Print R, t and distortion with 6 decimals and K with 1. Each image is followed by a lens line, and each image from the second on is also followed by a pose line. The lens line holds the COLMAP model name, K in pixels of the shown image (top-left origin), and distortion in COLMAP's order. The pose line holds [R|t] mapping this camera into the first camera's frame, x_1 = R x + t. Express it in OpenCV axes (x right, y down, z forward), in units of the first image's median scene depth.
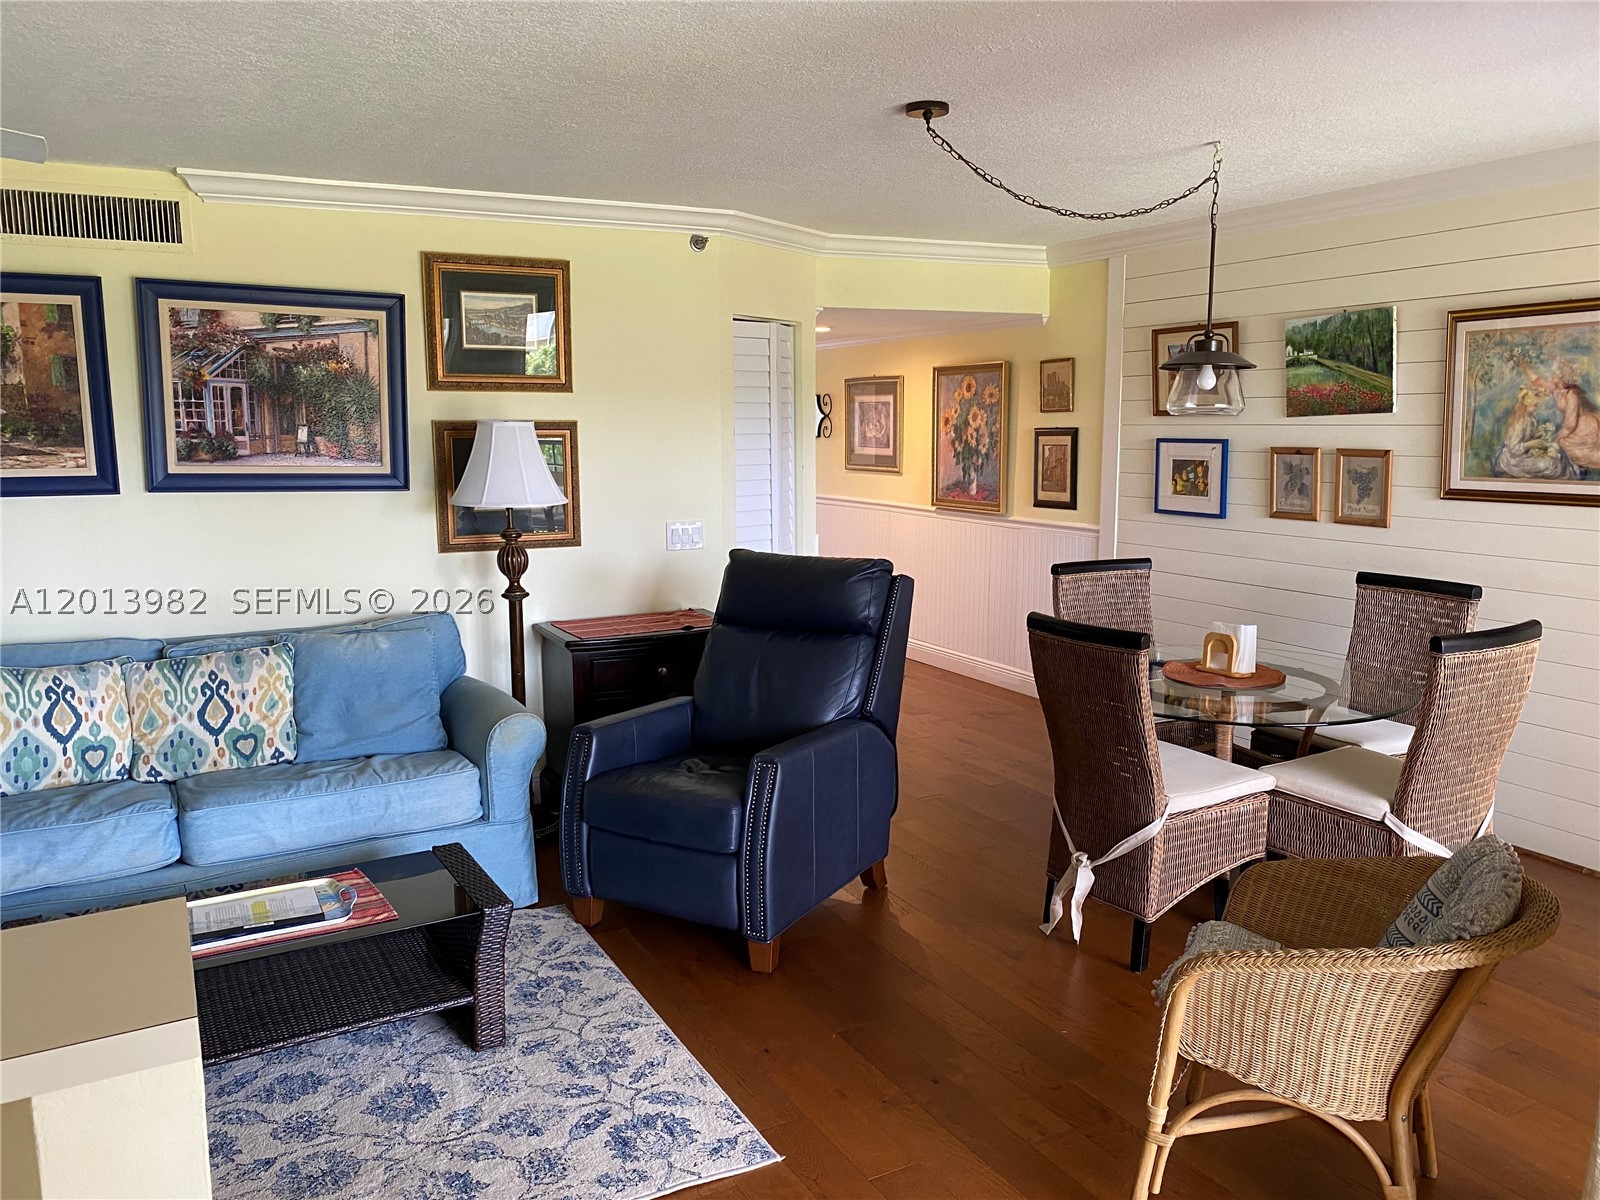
lens RADIAL K [[1234.8, 0, 796.8], [0, 1234.8, 599.7], [0, 0, 1]] dist [0.044256, -0.057229]
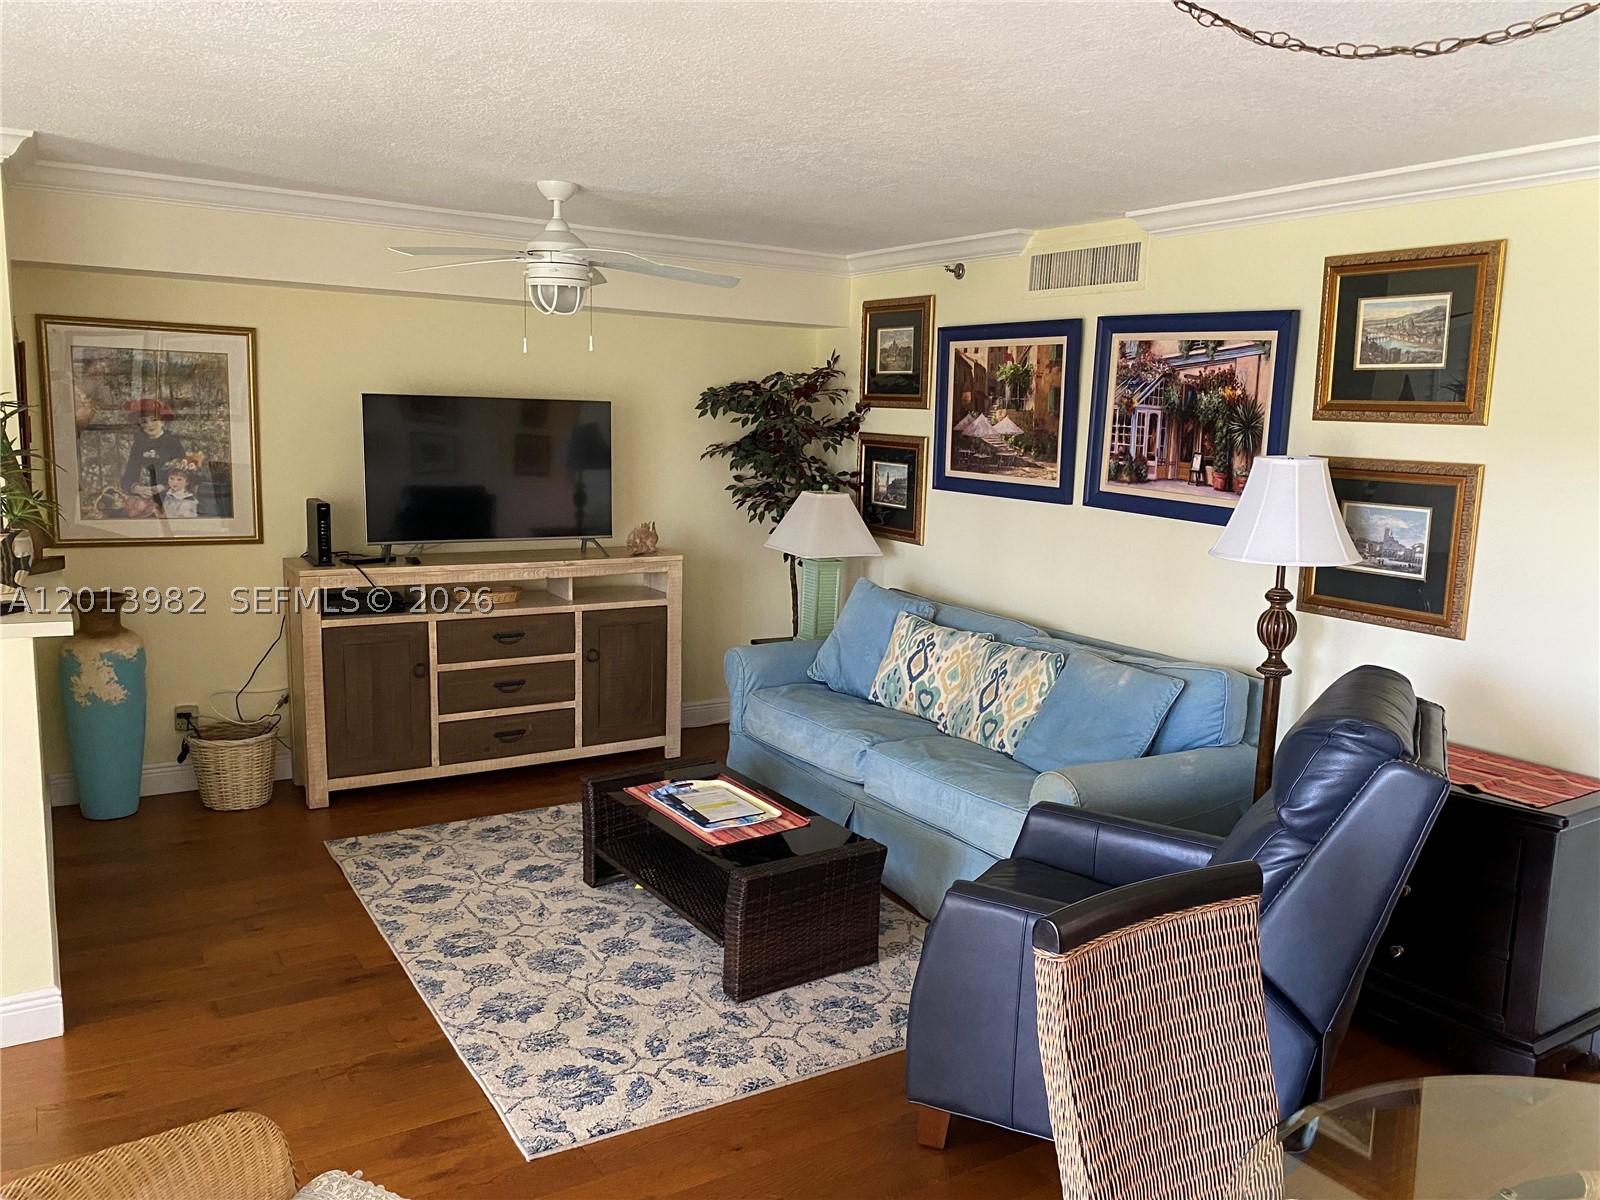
lens RADIAL K [[1234.8, 0, 802.1], [0, 1234.8, 596.2], [0, 0, 1]] dist [0.044256, -0.057229]
pose [[0.068209, 0.154411, -0.985649, 0.579598], [-0.182702, 0.973176, 0.139814, -0.114865], [0.980799, 0.170544, 0.094591, 0.645529]]
